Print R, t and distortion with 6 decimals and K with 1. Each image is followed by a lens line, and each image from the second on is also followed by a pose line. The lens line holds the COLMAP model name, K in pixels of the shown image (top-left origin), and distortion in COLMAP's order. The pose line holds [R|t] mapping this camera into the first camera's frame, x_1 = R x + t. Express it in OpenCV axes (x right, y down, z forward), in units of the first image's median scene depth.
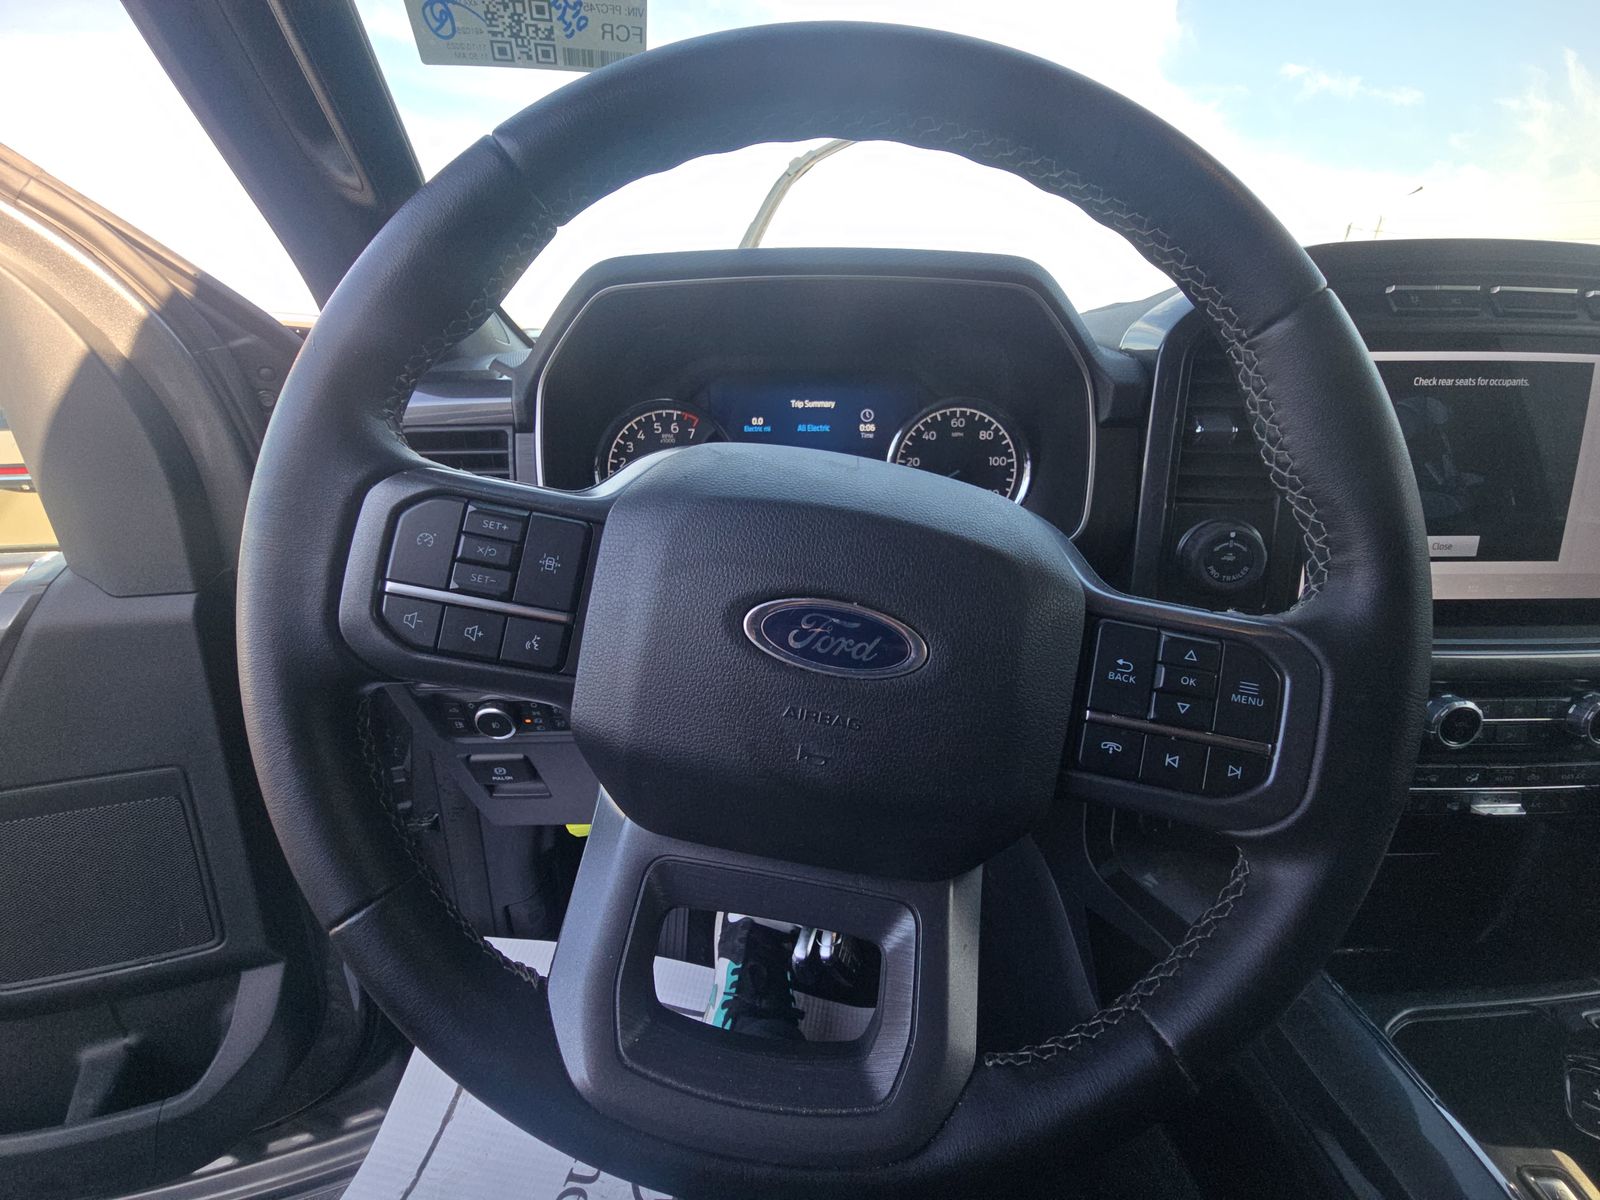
lens RADIAL K [[656.3, 0, 800.0], [0, 656.3, 600.0], [0, 0, 1]] dist [0.002195, 0.000647]
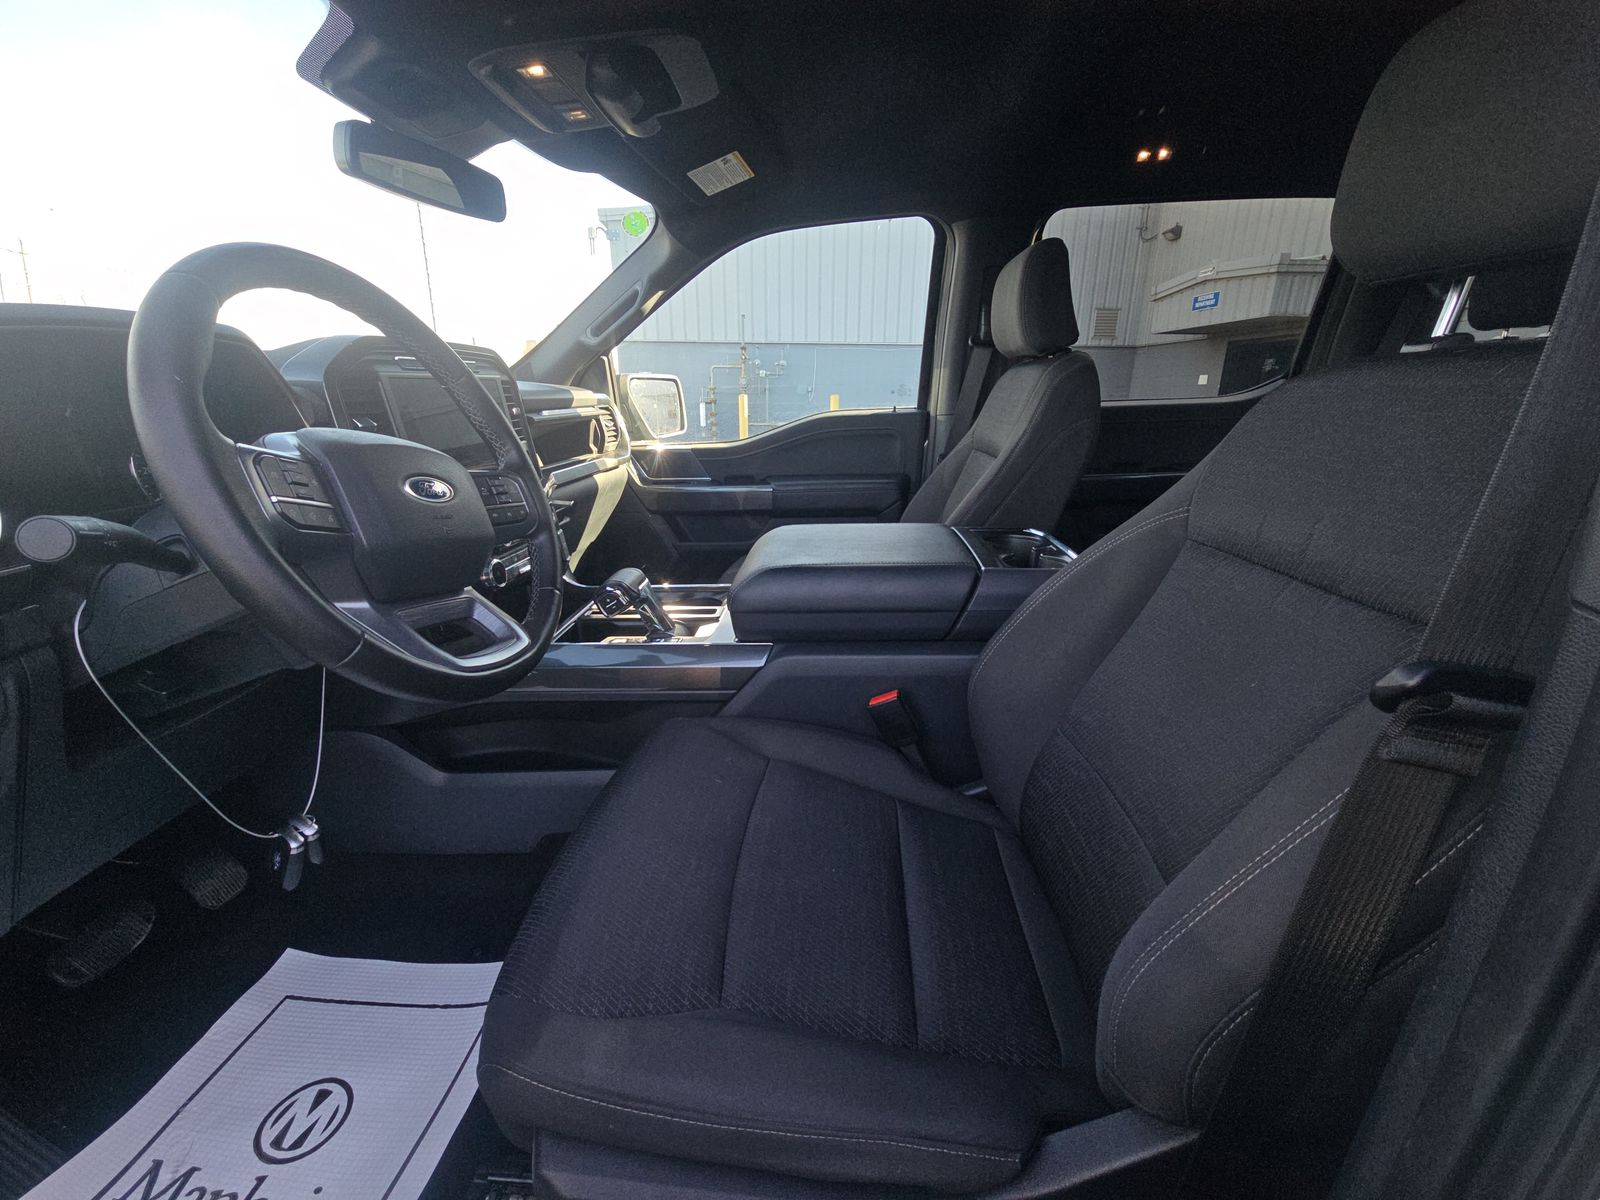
lens RADIAL K [[649.3, 0, 803.6], [0, 649.3, 599.4], [0, 0, 1]] dist [0.022087, -0.013690]
pose [[0.085486, -0.305520, 0.948340, -1.377247], [0.343149, 0.902620, 0.259858, 0.160852], [-0.935383, 0.303208, 0.182001, -0.444244]]
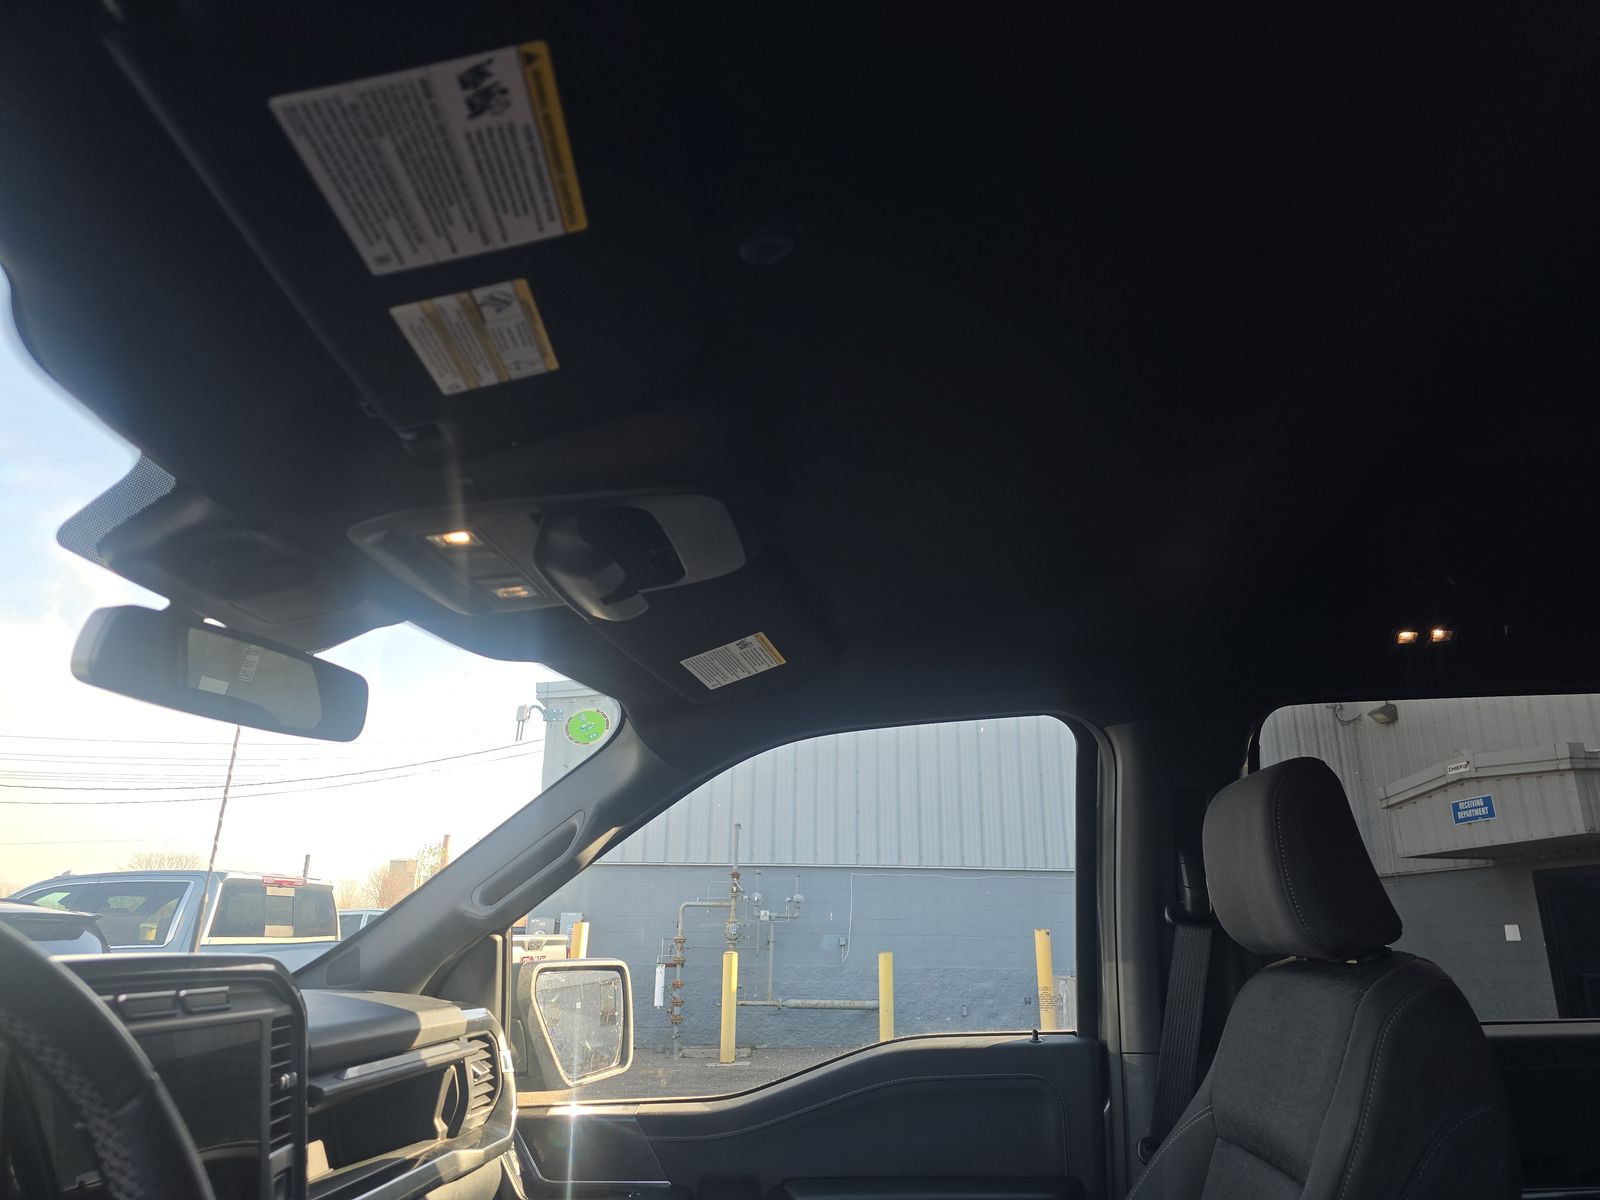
lens RADIAL K [[1092.7, 0, 800.0], [0, 1092.7, 600.0], [0, 0, 1]] dist [0.044338, -0.000315]
pose [[0.112914, 0.294790, 0.948867, -0.917340], [0.333794, 0.888220, -0.315670, -0.081810], [-0.935859, 0.352370, 0.001893, -0.372875]]
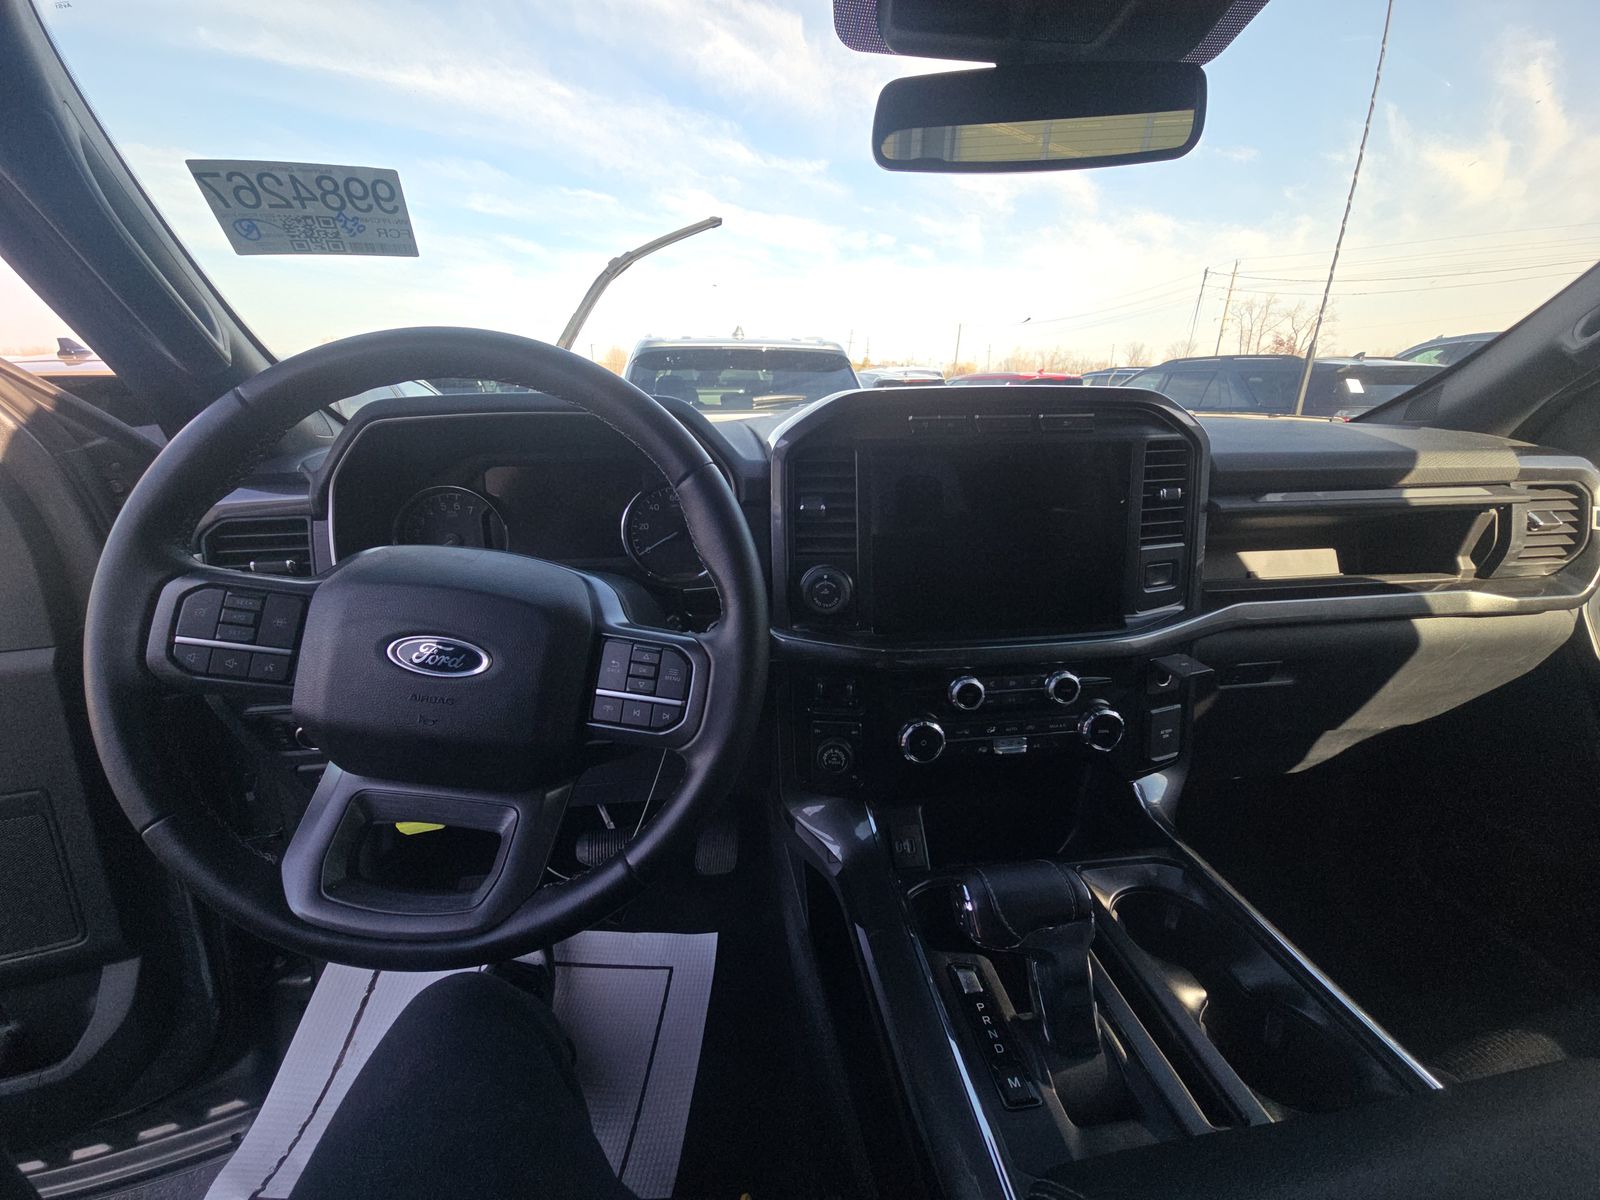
lens RADIAL K [[649.3, 0, 803.6], [0, 649.3, 599.4], [0, 0, 1]] dist [0.022087, -0.013690]
pose [[0.992878, -0.037769, 0.112991, 0.464560], [0.041806, 0.998562, -0.033572, 0.001124], [-0.111561, 0.038056, 0.993029, -0.515119]]
